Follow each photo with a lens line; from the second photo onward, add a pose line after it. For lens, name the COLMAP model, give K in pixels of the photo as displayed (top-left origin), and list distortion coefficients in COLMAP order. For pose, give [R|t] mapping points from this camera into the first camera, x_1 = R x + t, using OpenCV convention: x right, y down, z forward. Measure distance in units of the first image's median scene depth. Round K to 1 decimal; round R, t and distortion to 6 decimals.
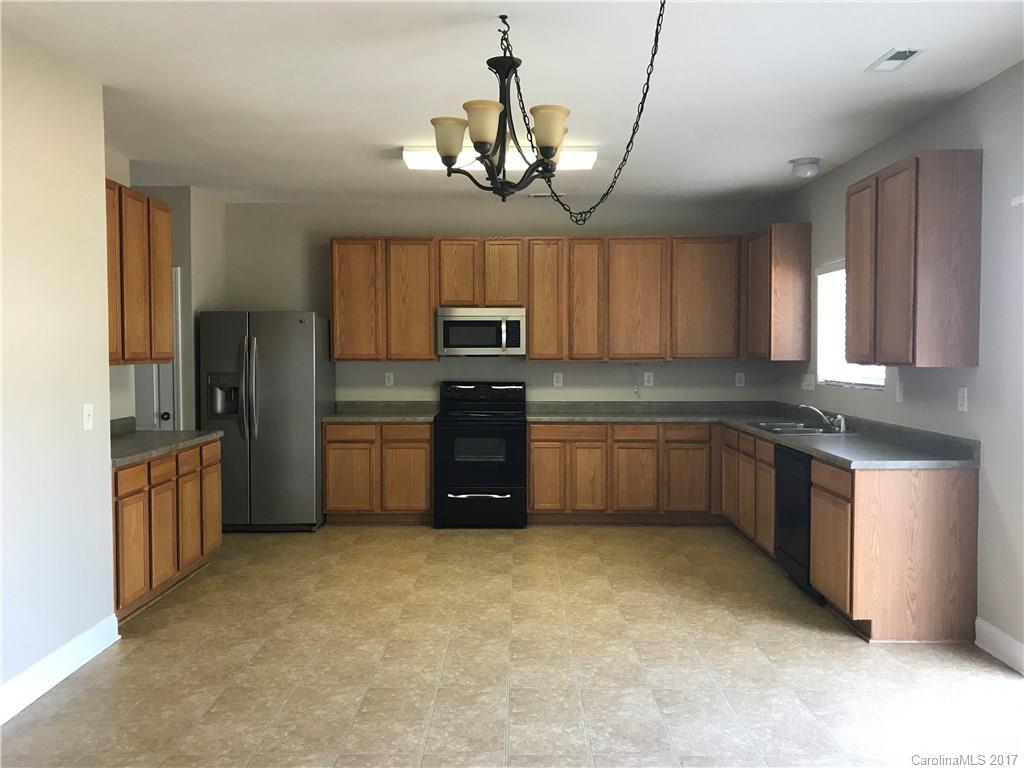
lens RADIAL K [[854.0, 0, 512.0], [0, 854.0, 384.0], [0, 0, 1]] dist [-0.051139, 0.003585]
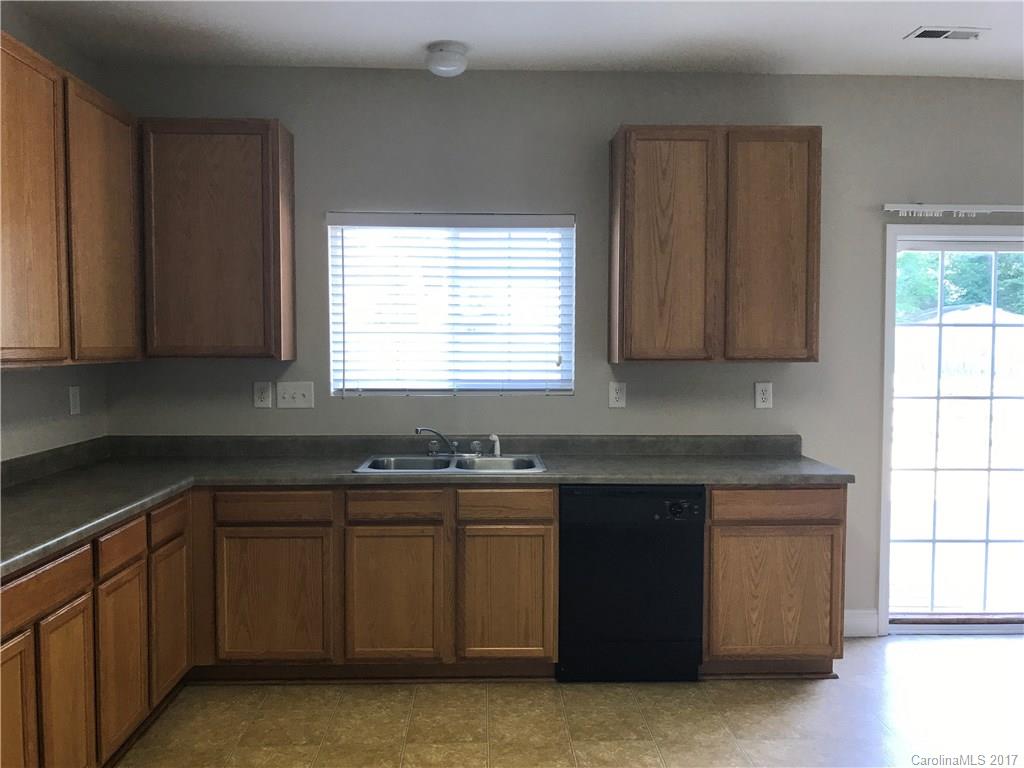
lens RADIAL K [[854.0, 0, 512.0], [0, 854.0, 384.0], [0, 0, 1]] dist [-0.051139, 0.003585]
pose [[-0.028296, -0.050462, 0.998325, -0.376187], [0.035780, 0.998034, 0.051462, -0.049469], [-0.998959, 0.037176, -0.026434, 1.184804]]
